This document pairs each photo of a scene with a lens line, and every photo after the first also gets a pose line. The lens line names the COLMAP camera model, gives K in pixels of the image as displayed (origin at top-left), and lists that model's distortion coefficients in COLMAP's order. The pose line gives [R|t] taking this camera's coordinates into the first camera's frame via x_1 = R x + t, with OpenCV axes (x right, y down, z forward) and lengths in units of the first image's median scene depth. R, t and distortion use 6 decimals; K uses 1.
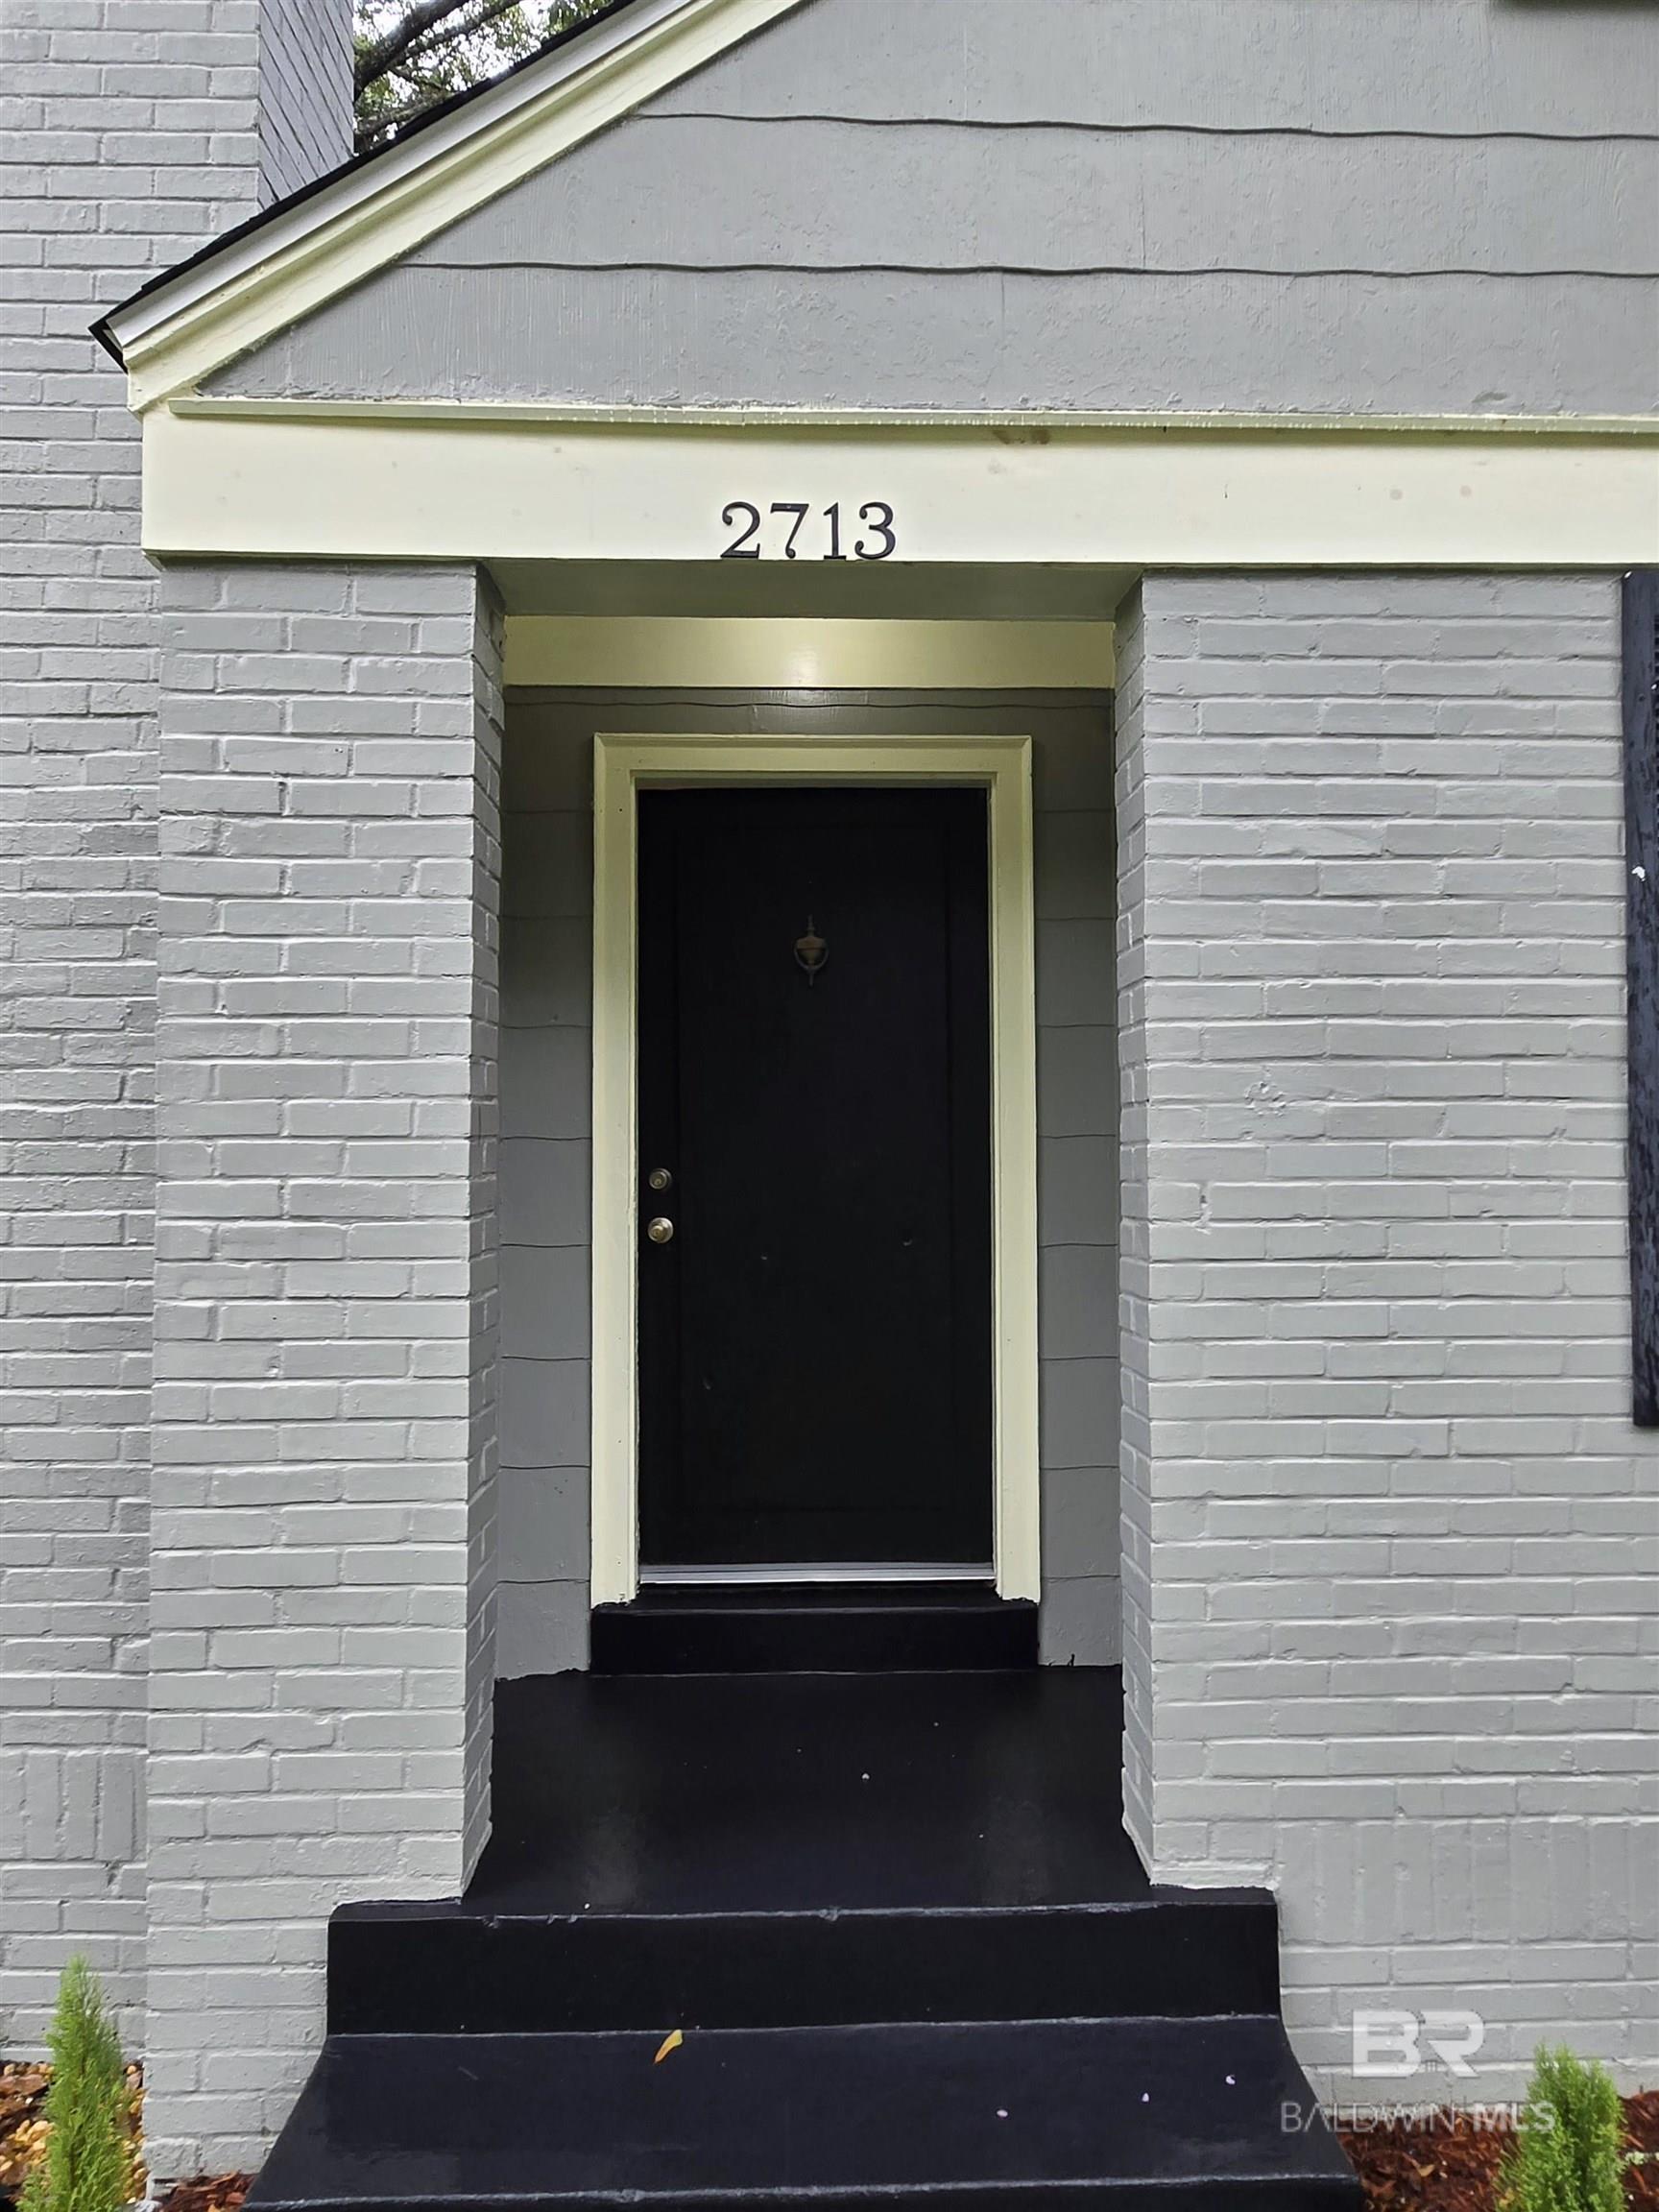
lens RADIAL K [[884.0, 0, 828.0], [0, 884.0, 1085.7], [0, 0, 1]] dist [0.003159, 0.000616]
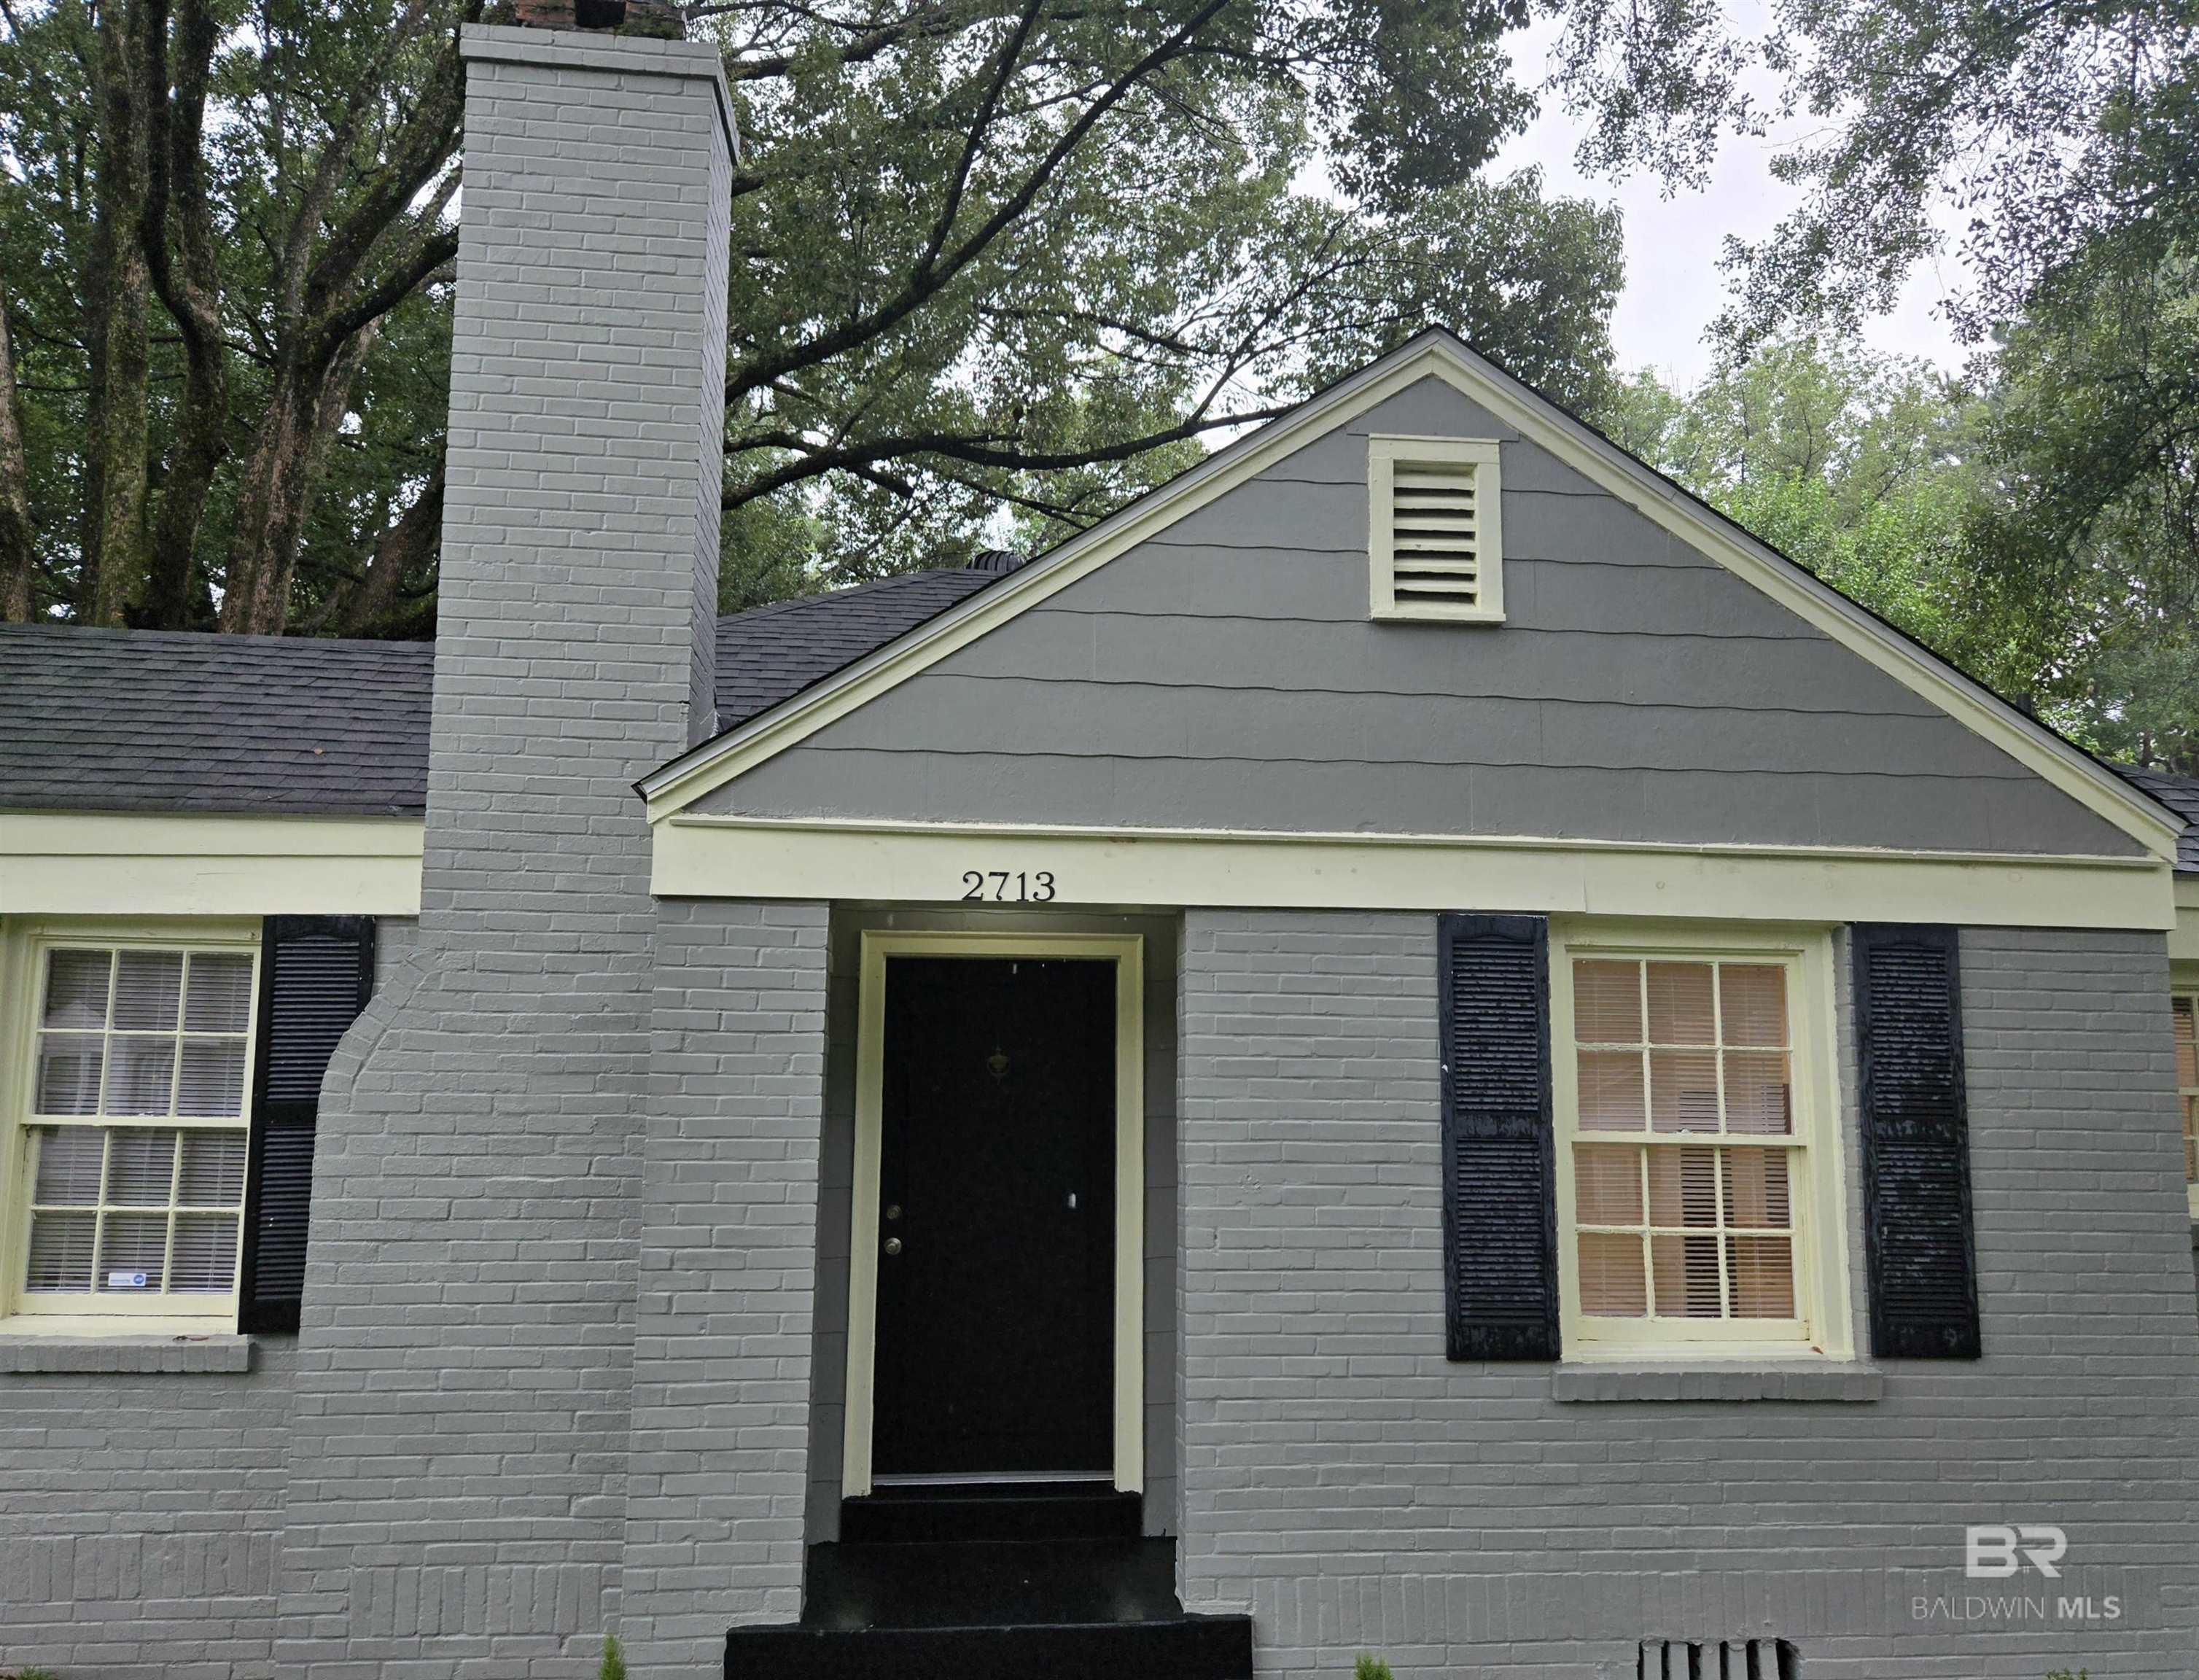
lens RADIAL K [[3554.5, 0, 1108.5], [0, 3554.5, 844.5], [0, 0, 1]] dist [0.241705, 0.000000]
pose [[0.997254, 0.011555, 0.073146, -0.344418], [-0.018666, 0.995080, 0.097298, -1.375871], [-0.071662, -0.098396, 0.992564, -6.149276]]
